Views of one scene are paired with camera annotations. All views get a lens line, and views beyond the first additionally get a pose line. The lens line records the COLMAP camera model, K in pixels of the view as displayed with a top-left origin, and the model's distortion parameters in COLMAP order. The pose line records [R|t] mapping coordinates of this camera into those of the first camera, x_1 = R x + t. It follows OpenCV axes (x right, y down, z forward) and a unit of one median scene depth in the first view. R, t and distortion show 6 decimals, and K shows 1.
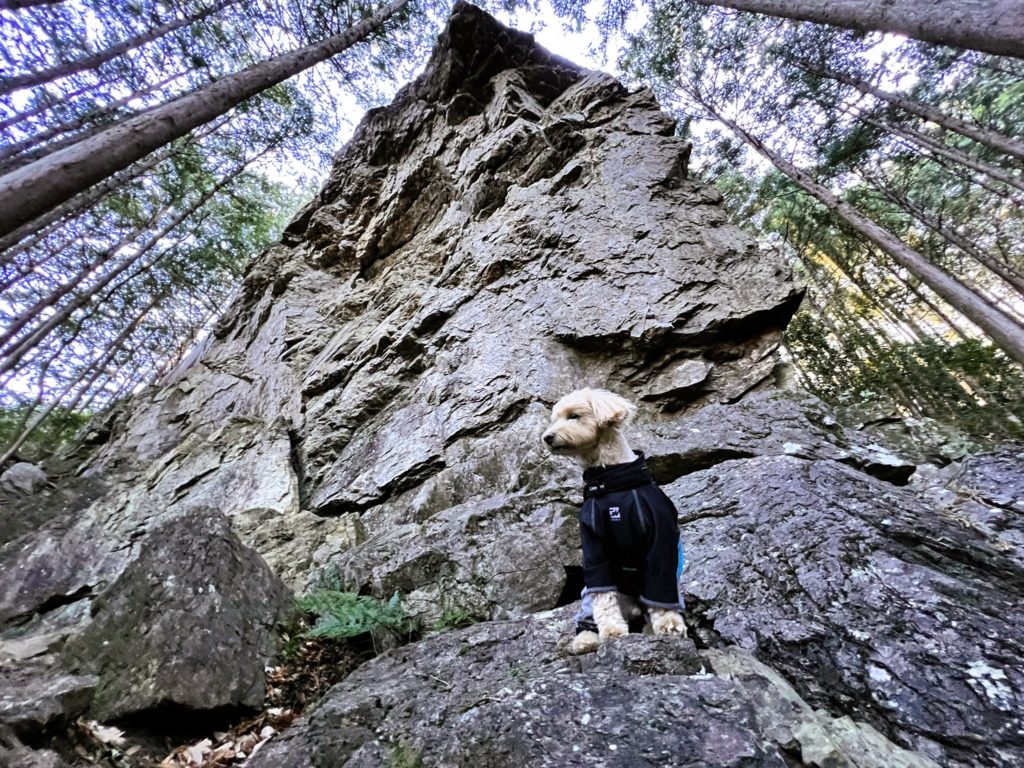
lens RADIAL K [[409.9, 0, 513.6], [0, 409.9, 380.6], [0, 0, 1]] dist [-0.000559, -0.000008]
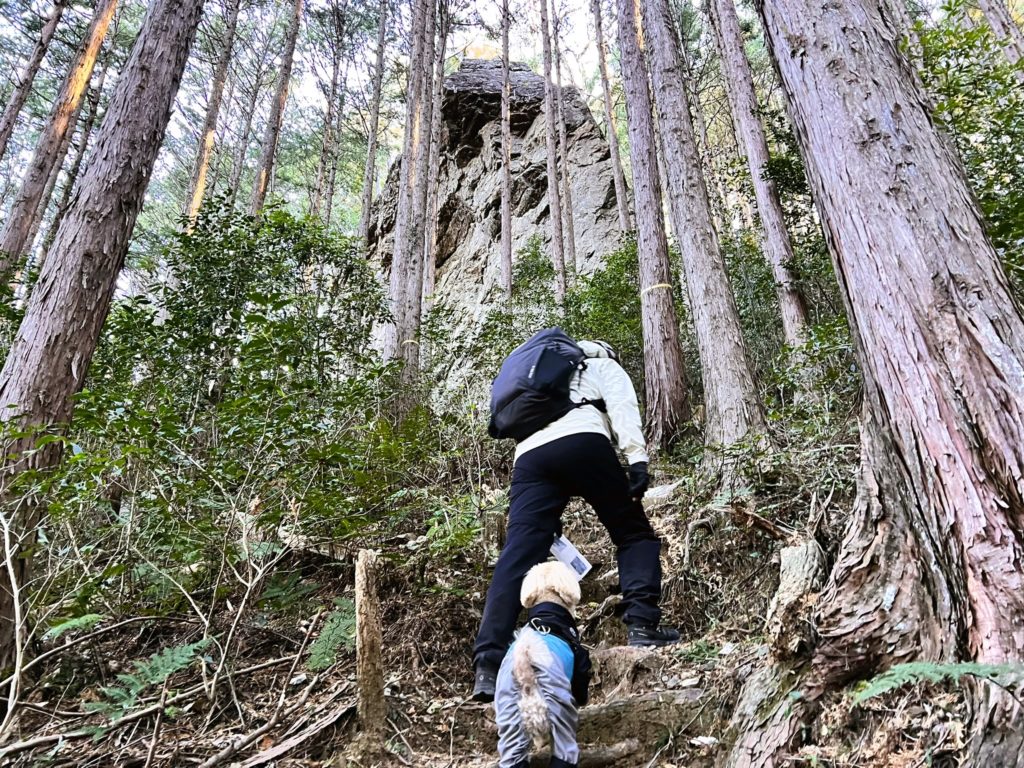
lens RADIAL K [[776.0, 0, 511.9], [0, 776.0, 384.9], [0, 0, 1]] dist [0.000792, 0.000029]
pose [[0.941183, -0.201097, -0.271541, 0.573742], [0.255130, 0.949839, 0.180874, -0.383742], [0.221547, -0.239514, 0.945278, -1.587003]]
